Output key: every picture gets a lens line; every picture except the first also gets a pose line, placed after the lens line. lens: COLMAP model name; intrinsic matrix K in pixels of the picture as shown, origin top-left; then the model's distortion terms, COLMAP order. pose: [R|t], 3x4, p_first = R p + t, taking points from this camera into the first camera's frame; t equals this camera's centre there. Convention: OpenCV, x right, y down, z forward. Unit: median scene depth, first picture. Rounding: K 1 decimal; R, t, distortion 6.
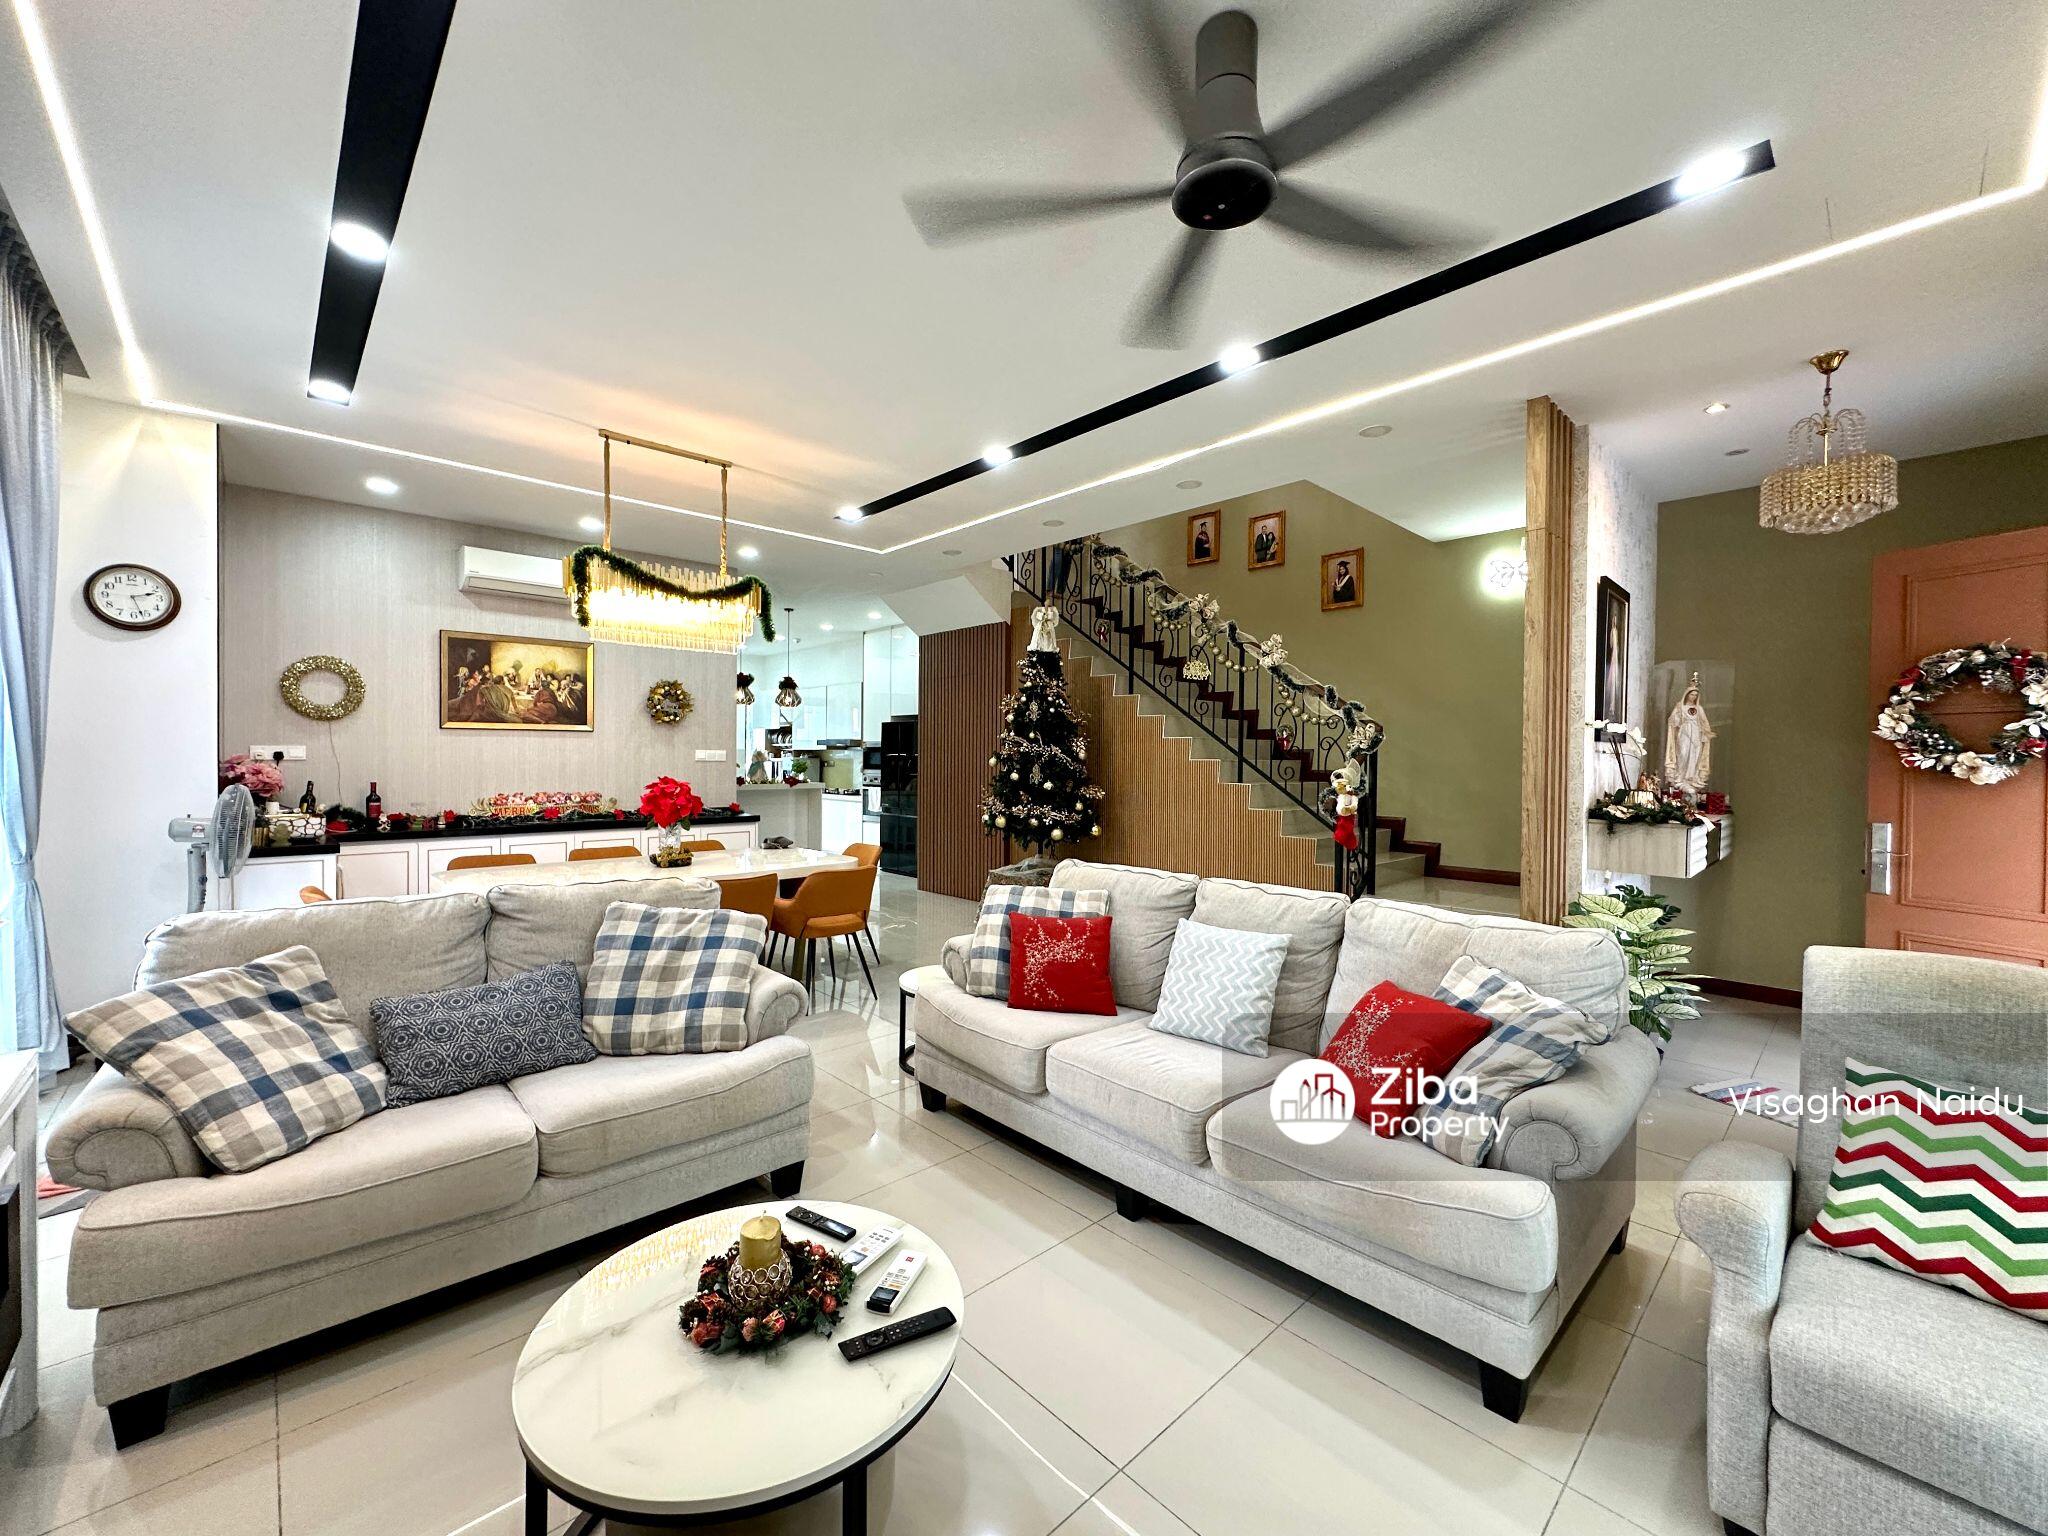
lens RADIAL K [[818.0, 0, 1018.9], [0, 818.0, 768.4], [0, 0, 1]] dist [-0.004306, 0.001064]
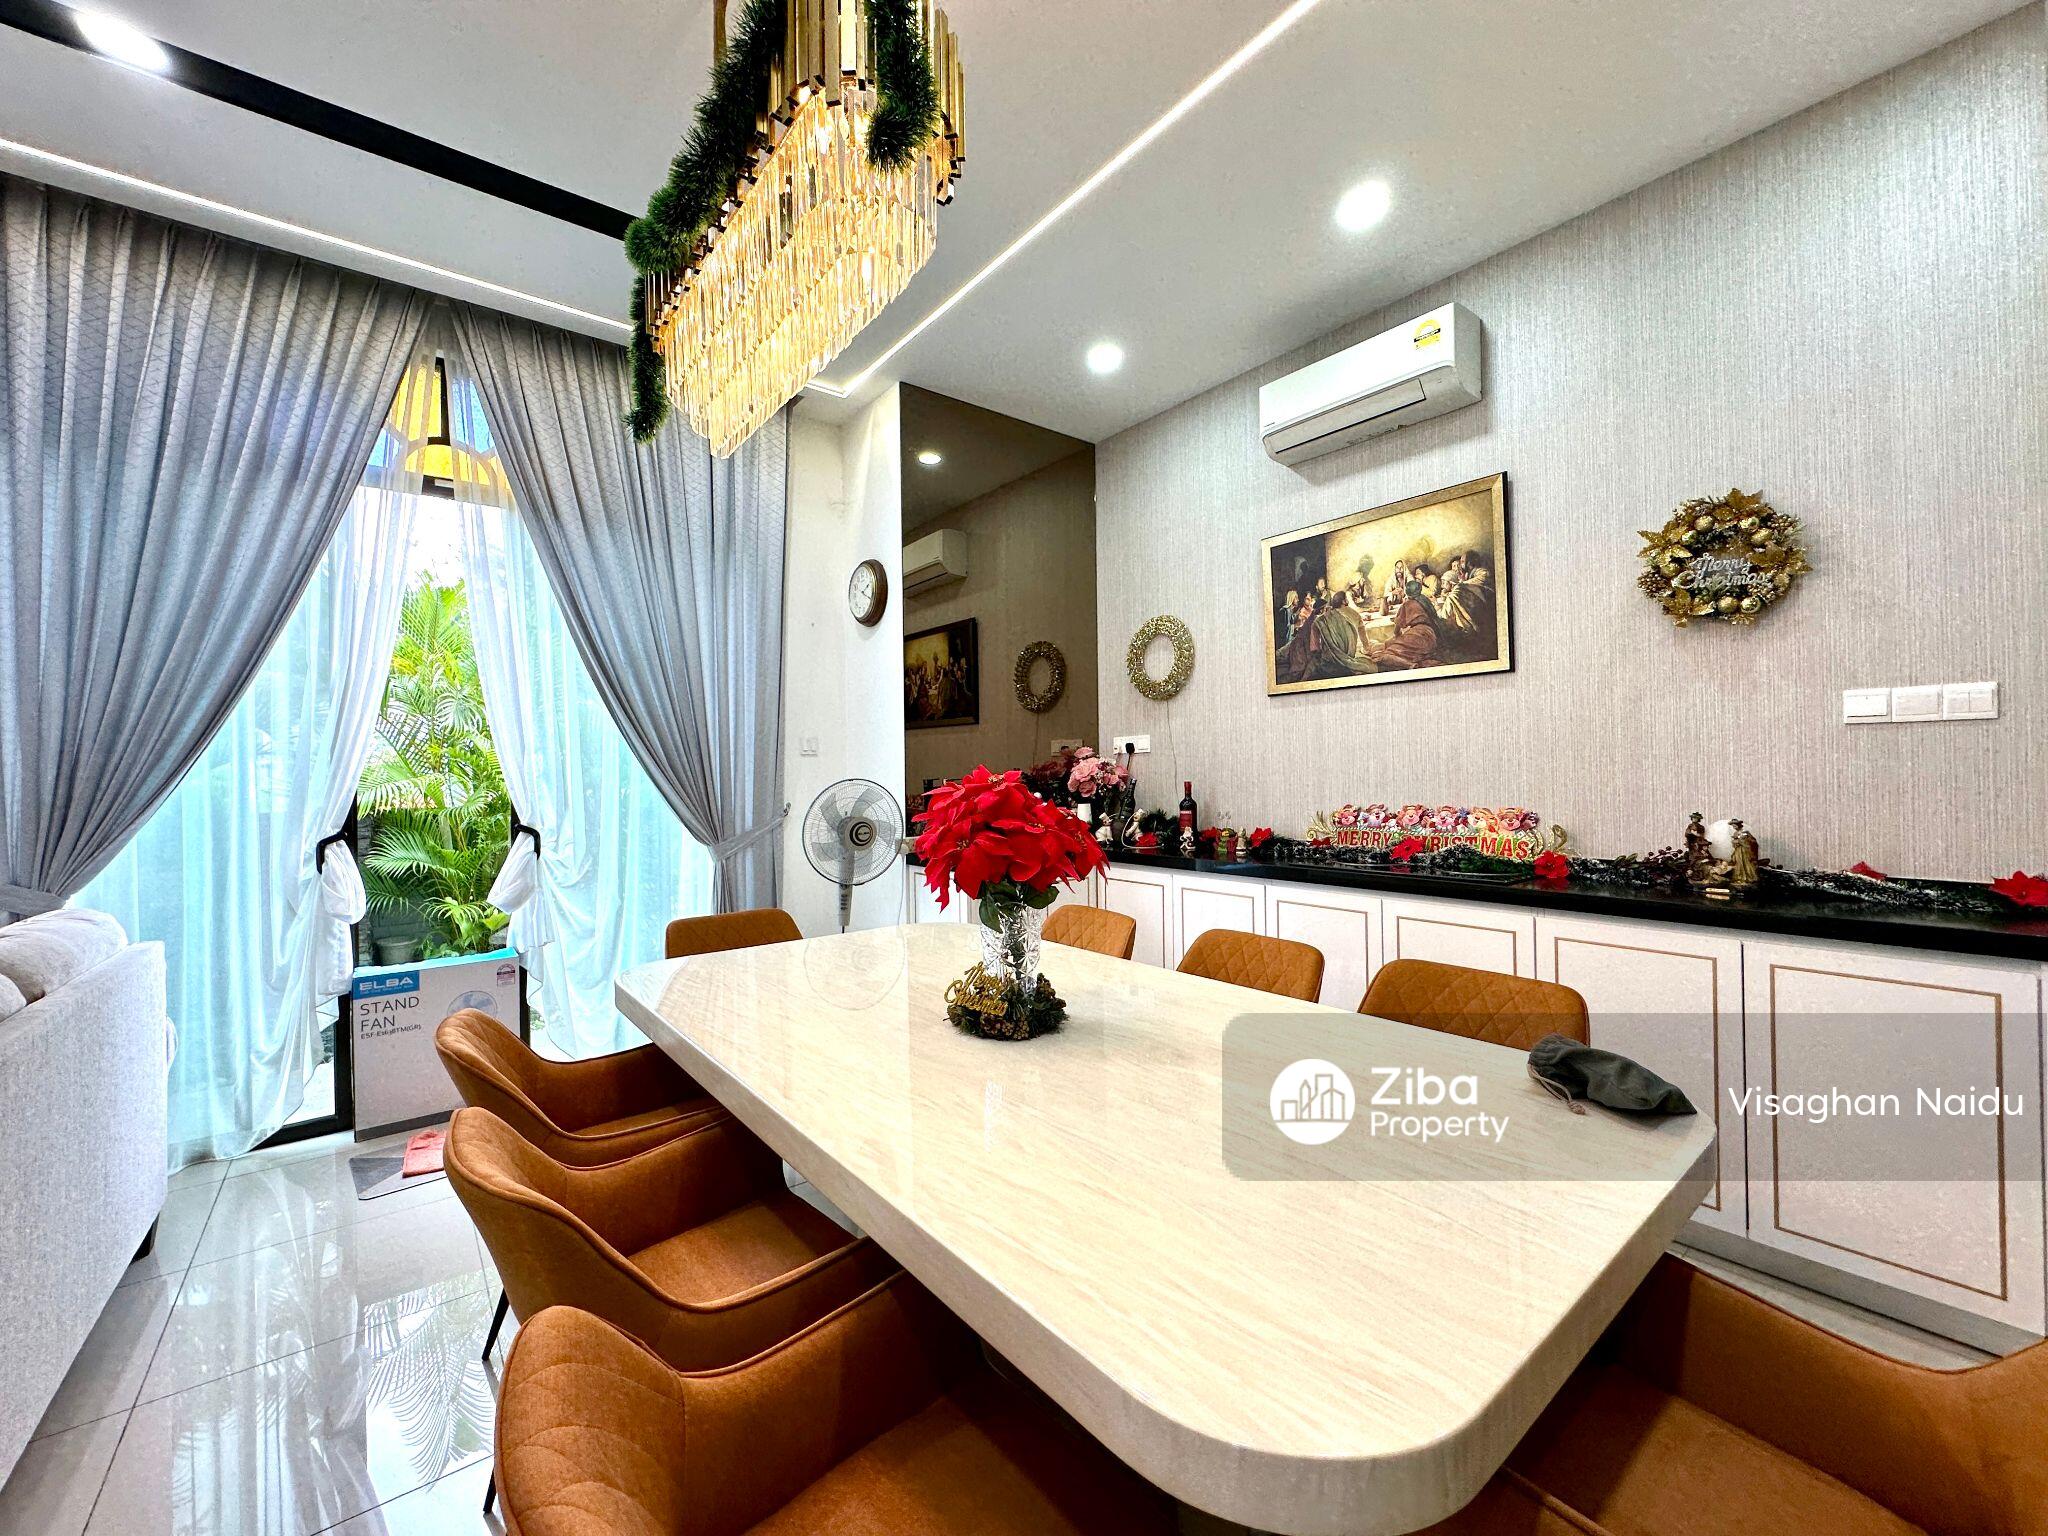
lens RADIAL K [[818.0, 0, 1024.0], [0, 818.0, 769.3], [0, 0, 1]] dist [-0.004306, 0.001064]
pose [[-0.081635, -0.009327, -0.996619, -0.063301], [0.002628, 0.999951, -0.009573, 0.011312], [0.996659, -0.003401, -0.081607, 0.792467]]
